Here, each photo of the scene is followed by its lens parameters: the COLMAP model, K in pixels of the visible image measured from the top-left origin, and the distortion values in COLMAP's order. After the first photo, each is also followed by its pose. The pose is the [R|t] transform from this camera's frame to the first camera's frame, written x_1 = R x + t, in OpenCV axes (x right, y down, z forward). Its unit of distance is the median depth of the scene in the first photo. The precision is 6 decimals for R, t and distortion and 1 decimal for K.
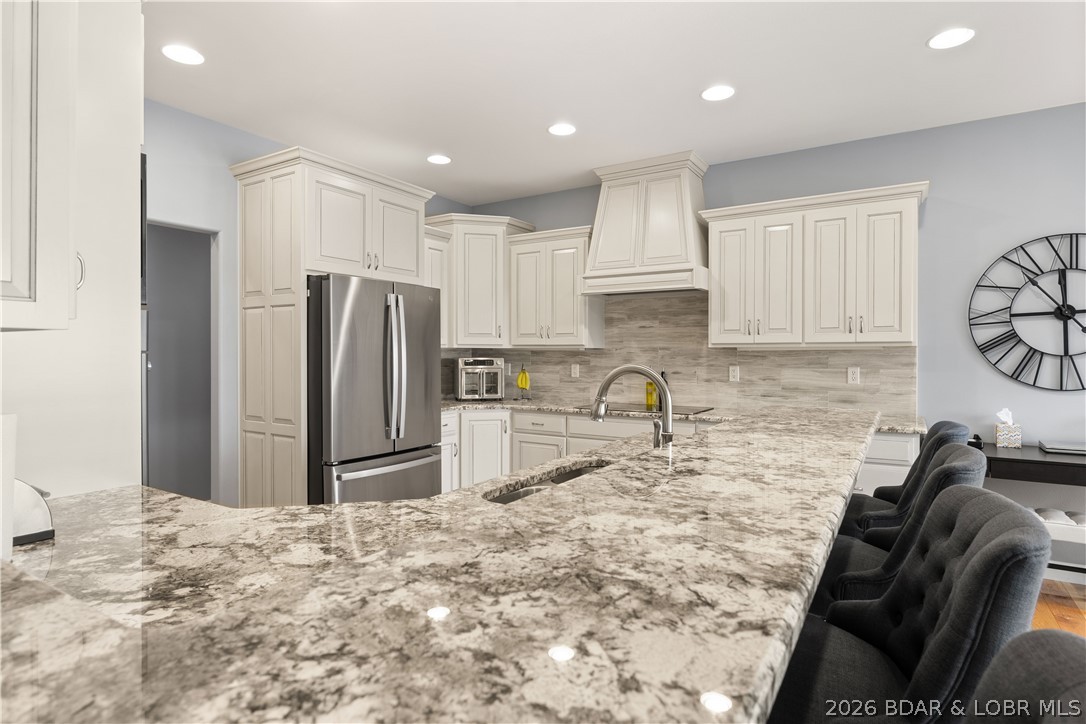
lens RADIAL K [[581.3, 0, 548.8], [0, 581.3, 353.1], [0, 0, 1]] dist [-0.000781, -0.003874]
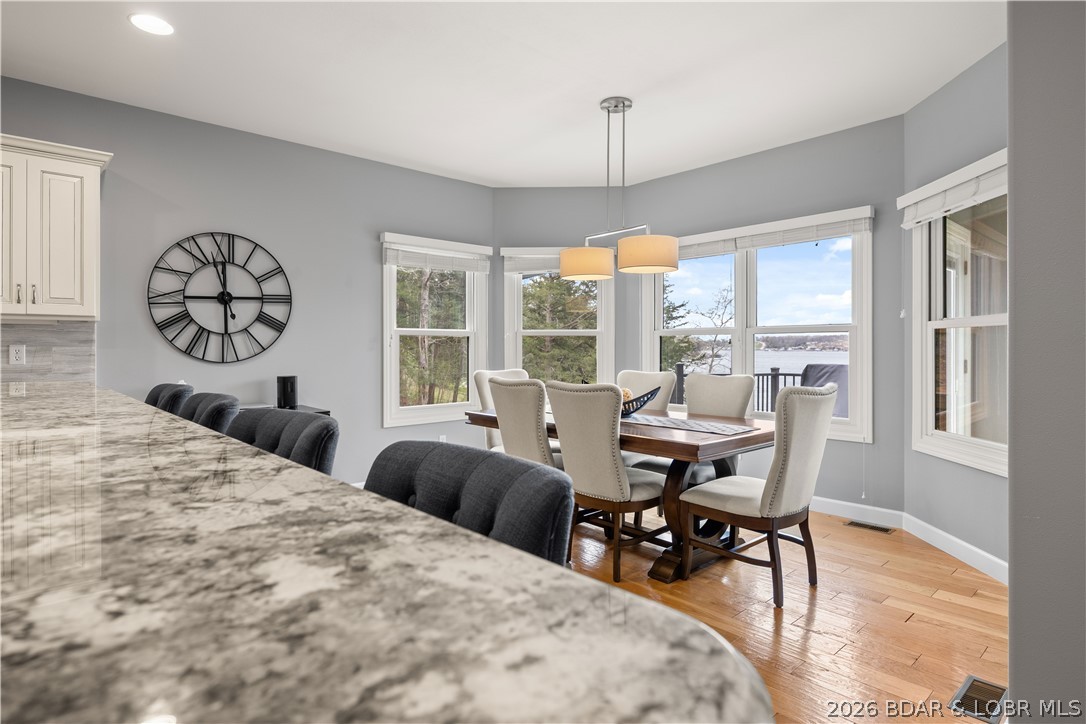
lens RADIAL K [[581.3, 0, 546.5], [0, 581.3, 355.9], [0, 0, 1]] dist [-0.000781, -0.003874]
pose [[0.274070, -0.016086, 0.961575, -0.088531], [0.000234, 0.999861, 0.016660, 0.028294], [-0.961710, -0.004341, 0.274036, 0.017732]]
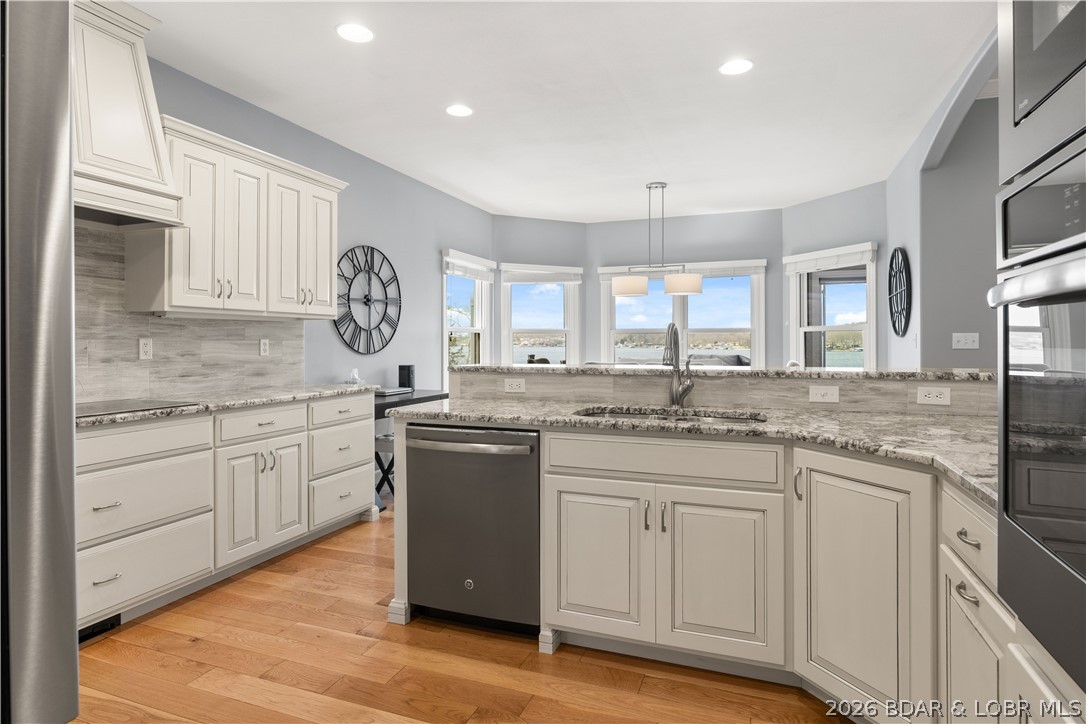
lens RADIAL K [[581.3, 0, 550.6], [0, 581.3, 342.4], [0, 0, 1]] dist [-0.000781, -0.003874]
pose [[-0.188847, -0.000562, 0.982006, -0.570937], [-0.000649, 1.000000, 0.000447, 0.031497], [-0.982006, -0.000553, -0.188848, 0.760087]]
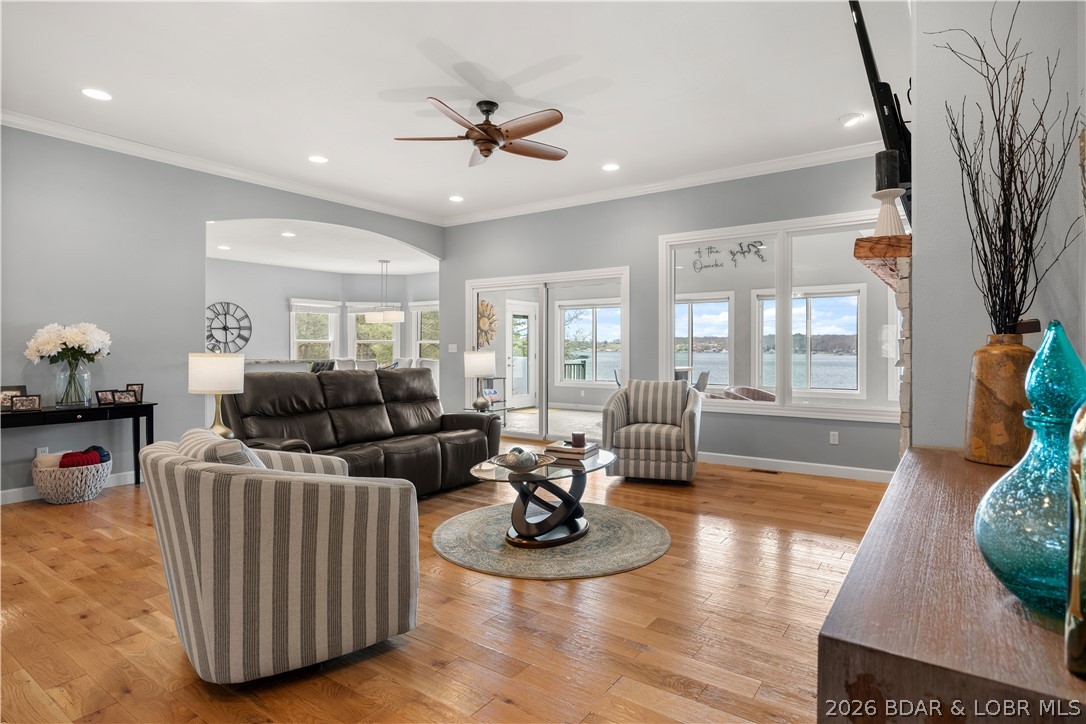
lens RADIAL K [[581.3, 0, 550.2], [0, 581.3, 354.0], [0, 0, 1]] dist [-0.000781, -0.003874]
pose [[0.051171, -0.010240, 0.998637, -1.874095], [-0.001598, 0.999945, 0.010335, 0.027830], [-0.998689, -0.002124, 0.051151, -0.770433]]
